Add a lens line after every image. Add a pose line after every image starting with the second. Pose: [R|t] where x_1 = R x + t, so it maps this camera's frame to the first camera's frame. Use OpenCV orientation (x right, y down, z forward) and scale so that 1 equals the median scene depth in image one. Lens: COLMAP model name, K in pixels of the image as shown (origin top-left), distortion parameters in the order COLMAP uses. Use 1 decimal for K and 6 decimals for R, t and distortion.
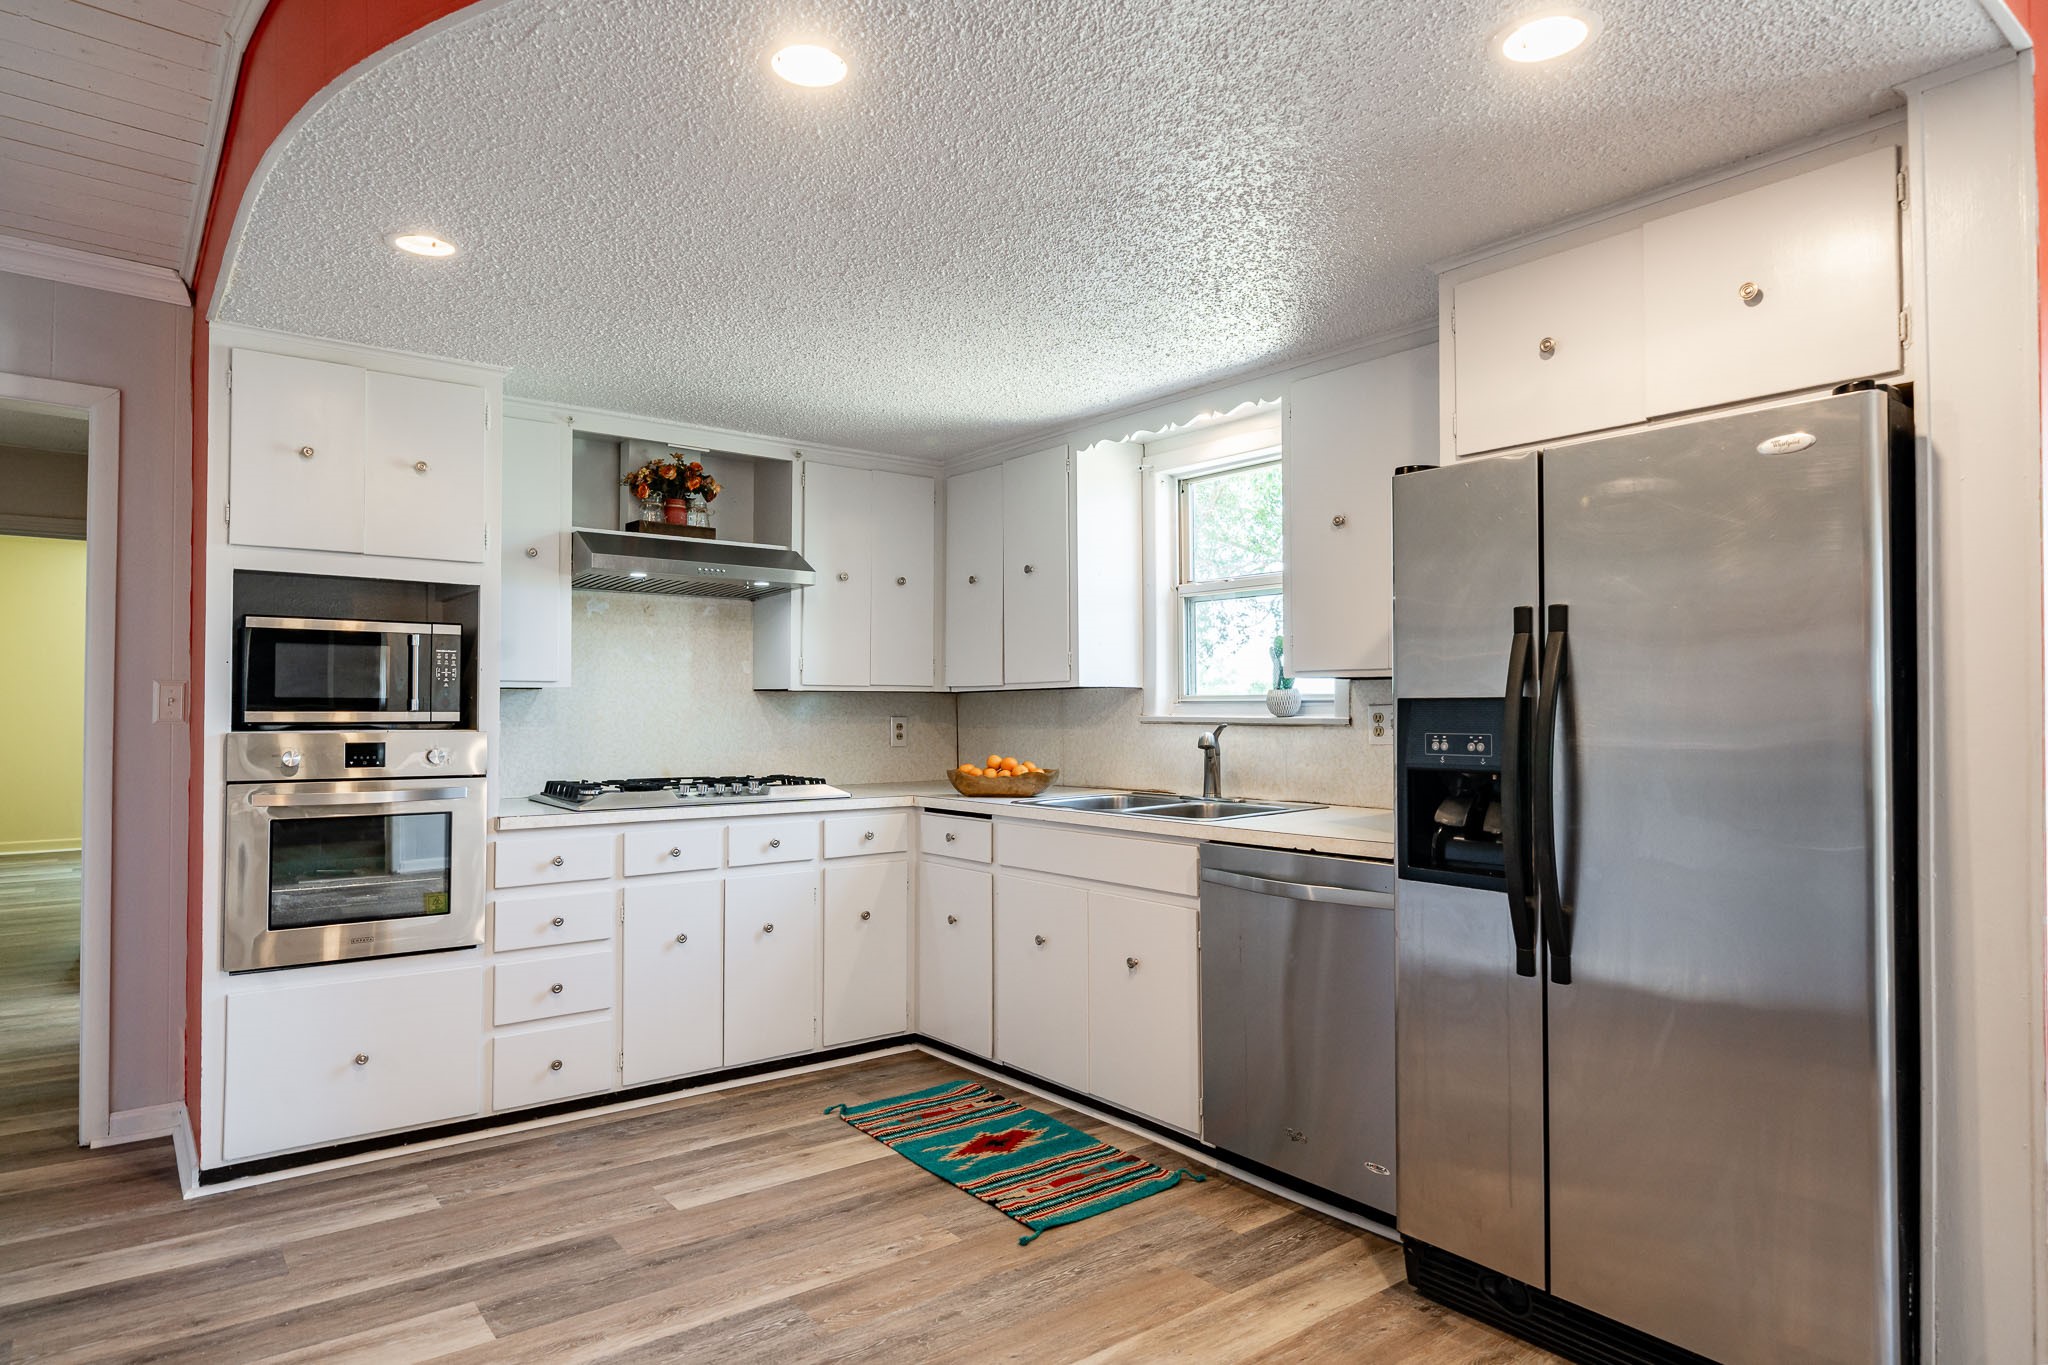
lens RADIAL K [[1166.5, 0, 972.0], [0, 1166.5, 692.8], [0, 0, 1]] dist [-0.001696, -0.000011]
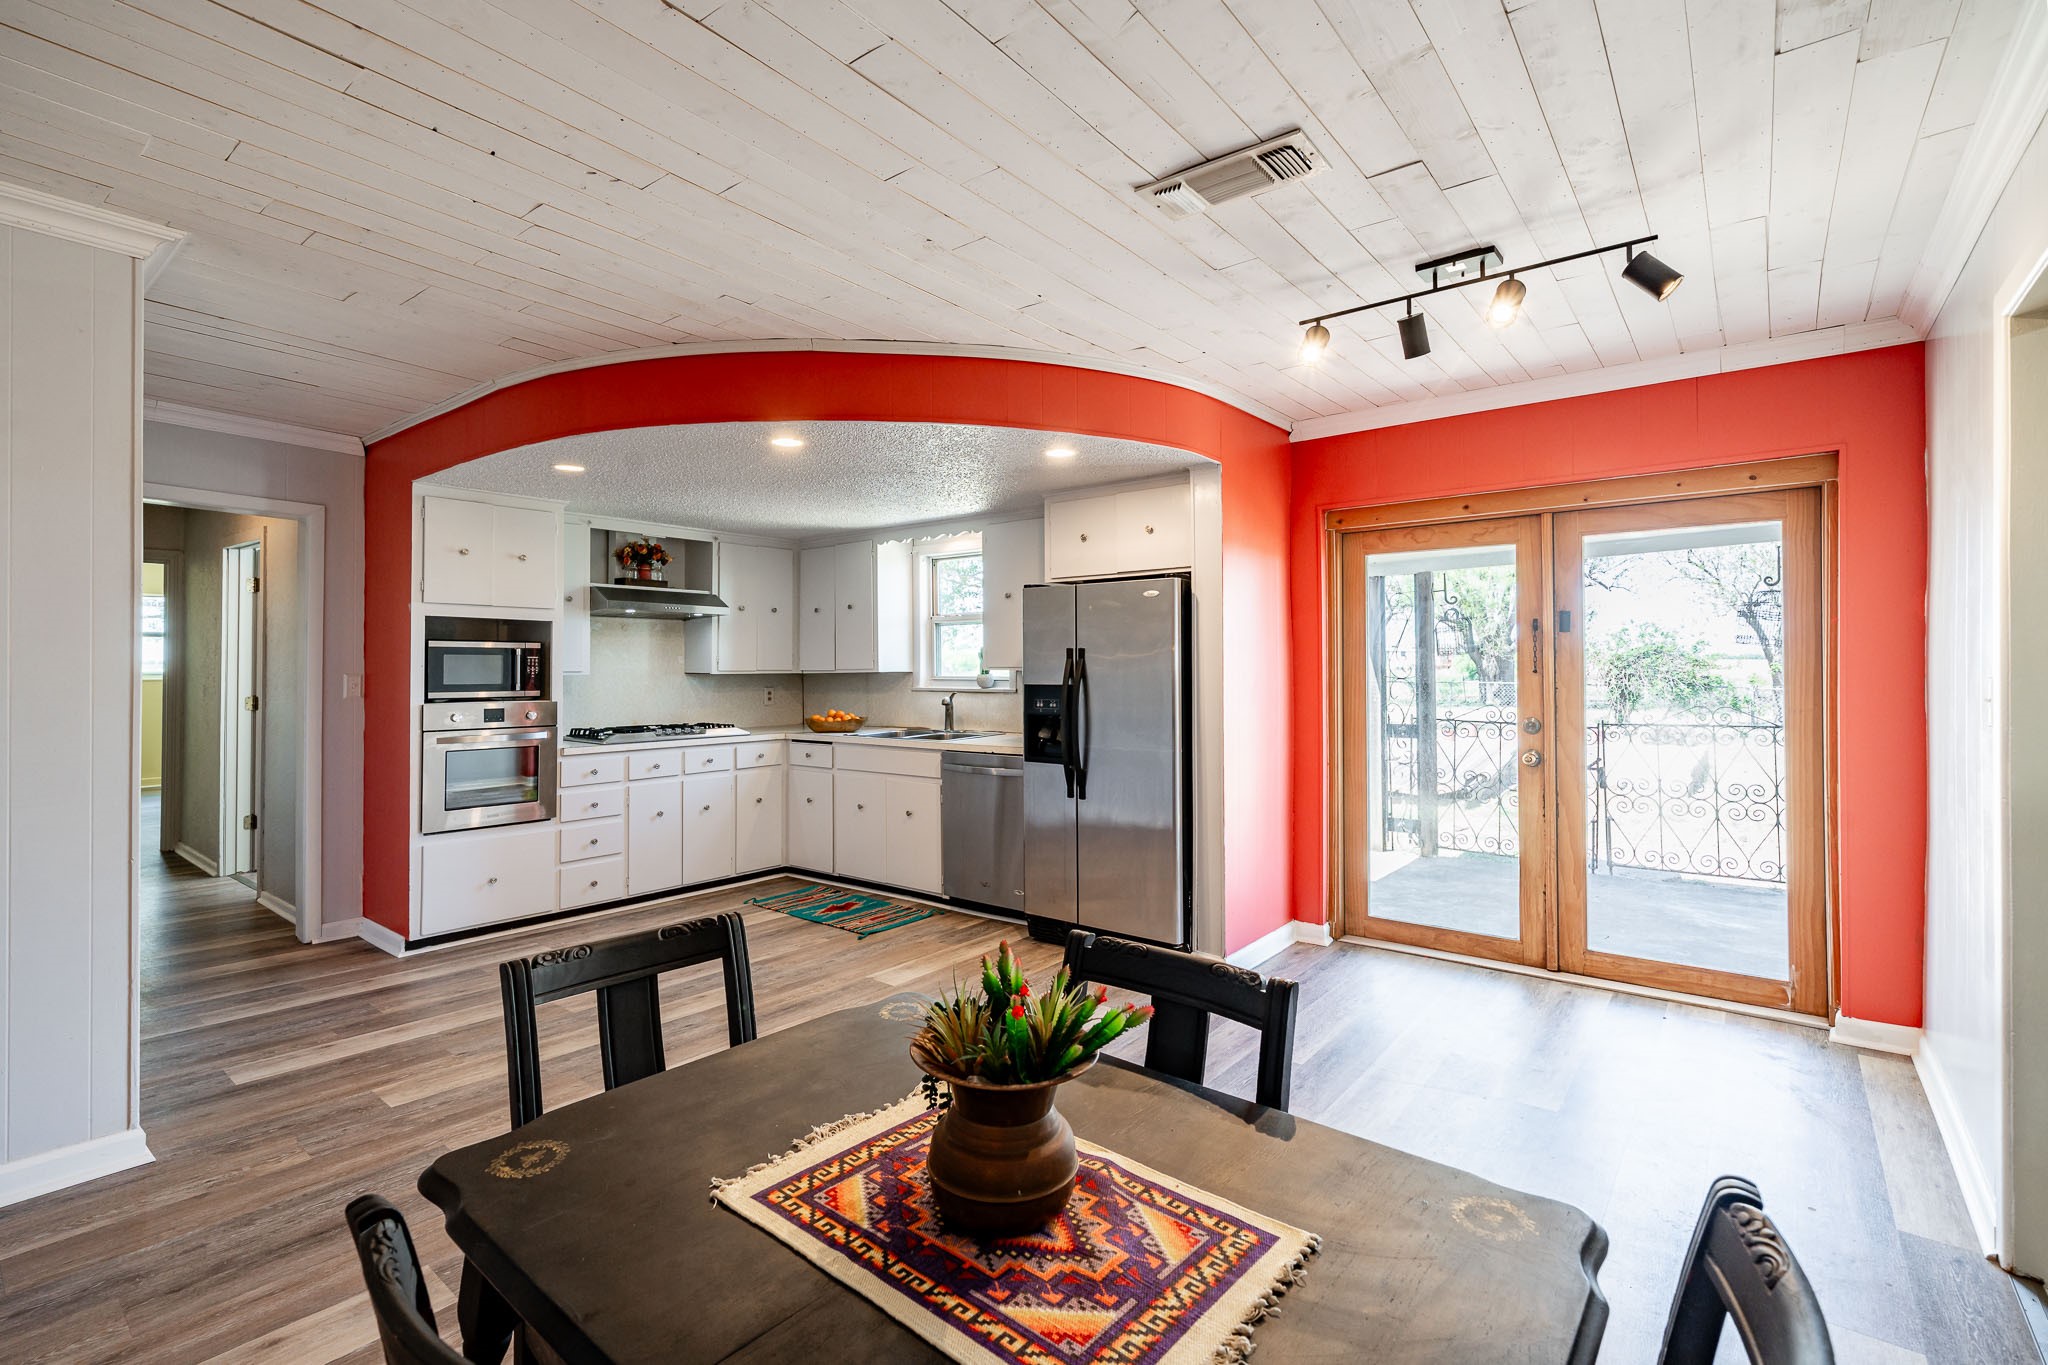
lens RADIAL K [[918.1, 0, 1013.4], [0, 918.1, 670.4], [0, 0, 1]] dist [0.001352, -0.000021]
pose [[0.965964, -0.002763, 0.258661, -0.091263], [-0.001209, 0.999884, 0.015195, -0.035718], [-0.258672, -0.014991, 0.965849, -0.537217]]
